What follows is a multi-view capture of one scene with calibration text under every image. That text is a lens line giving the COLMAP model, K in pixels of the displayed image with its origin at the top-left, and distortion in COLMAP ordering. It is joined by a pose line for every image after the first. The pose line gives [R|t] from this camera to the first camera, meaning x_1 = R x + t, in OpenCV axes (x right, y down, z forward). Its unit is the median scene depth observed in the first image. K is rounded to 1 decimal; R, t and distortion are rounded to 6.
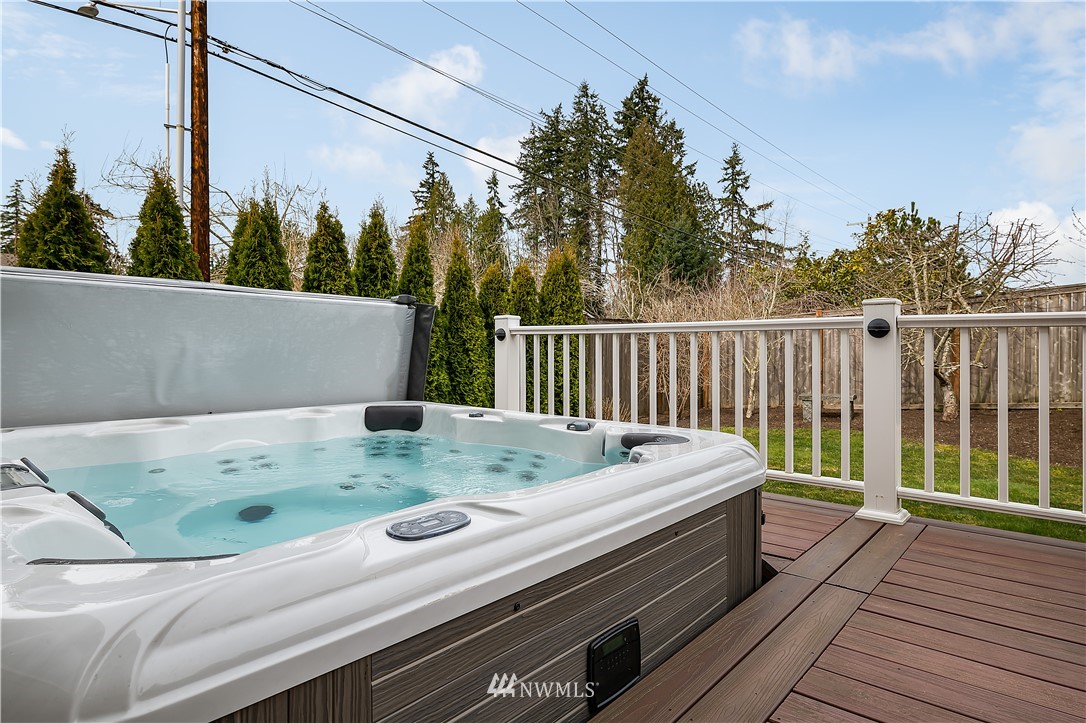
lens RADIAL K [[613.4, 0, 524.6], [0, 613.4, 342.8], [0, 0, 1]] dist [-0.000245, -0.001207]
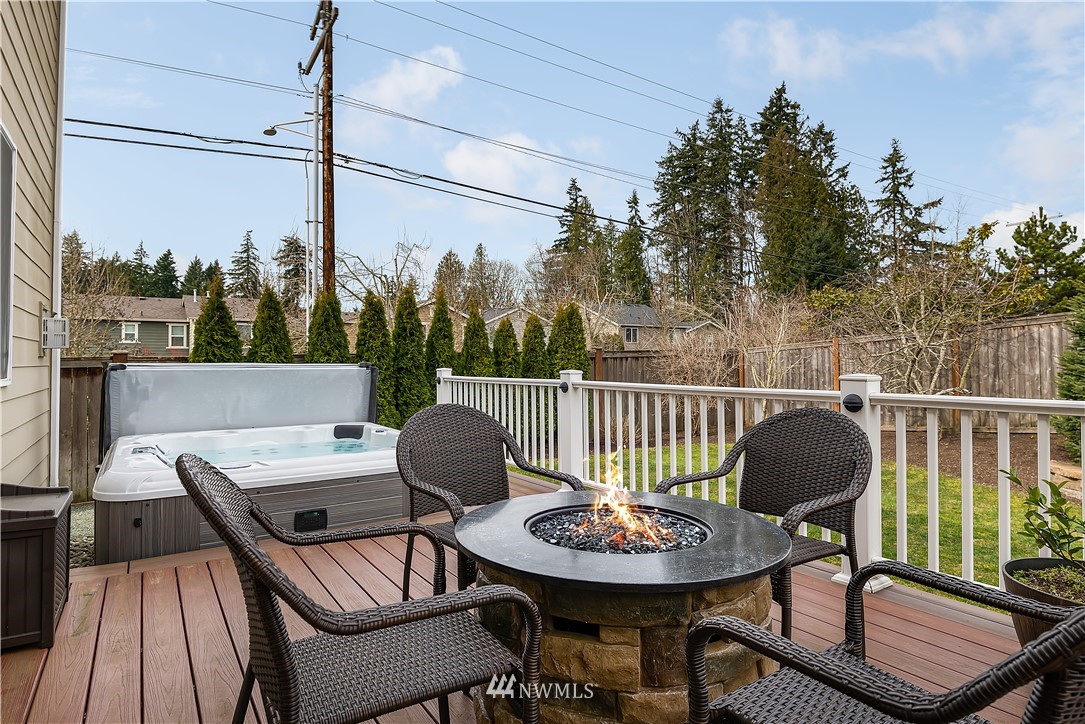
lens RADIAL K [[595.9, 0, 515.3], [0, 595.9, 341.1], [0, 0, 1]] dist [-0.001601, 0.000202]
pose [[0.962340, -0.019565, -0.271143, 0.028400], [0.013186, 0.999592, -0.025330, -0.003655], [0.271528, 0.020801, 0.962206, -0.022243]]
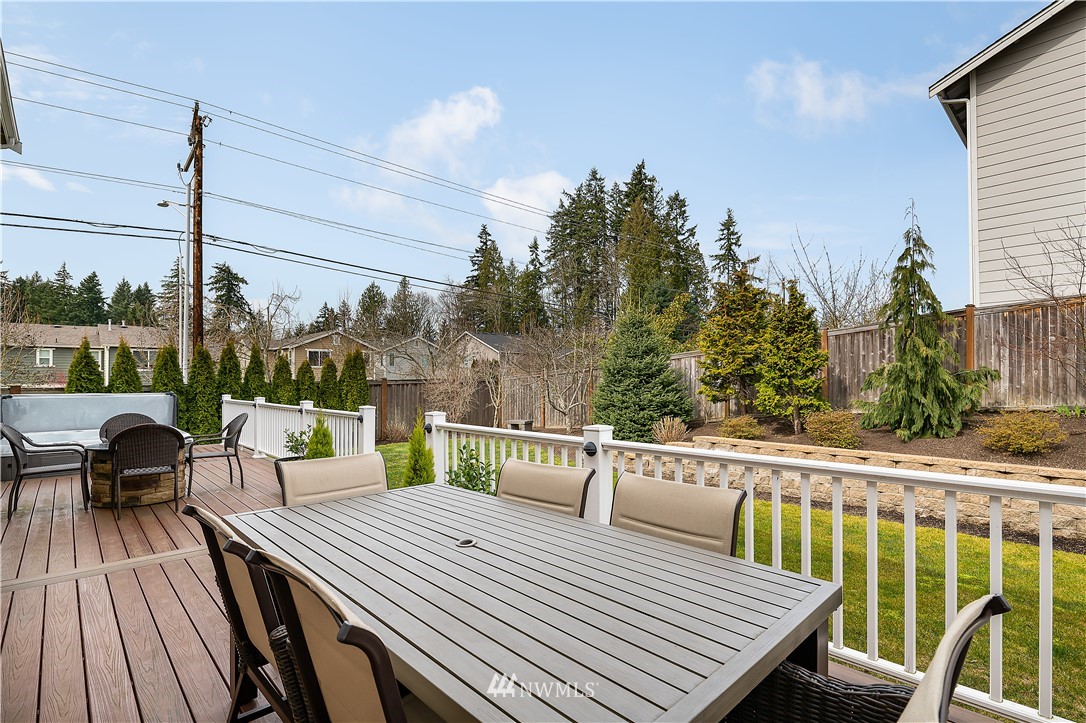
lens RADIAL K [[525.7, 0, 547.5], [0, 525.7, 367.3], [0, 0, 1]] dist [0.000562, -0.007835]
pose [[0.995616, -0.013682, -0.092531, 0.081864], [0.012659, 0.999852, -0.011634, -0.006108], [0.092677, 0.010412, 0.995642, -0.062151]]
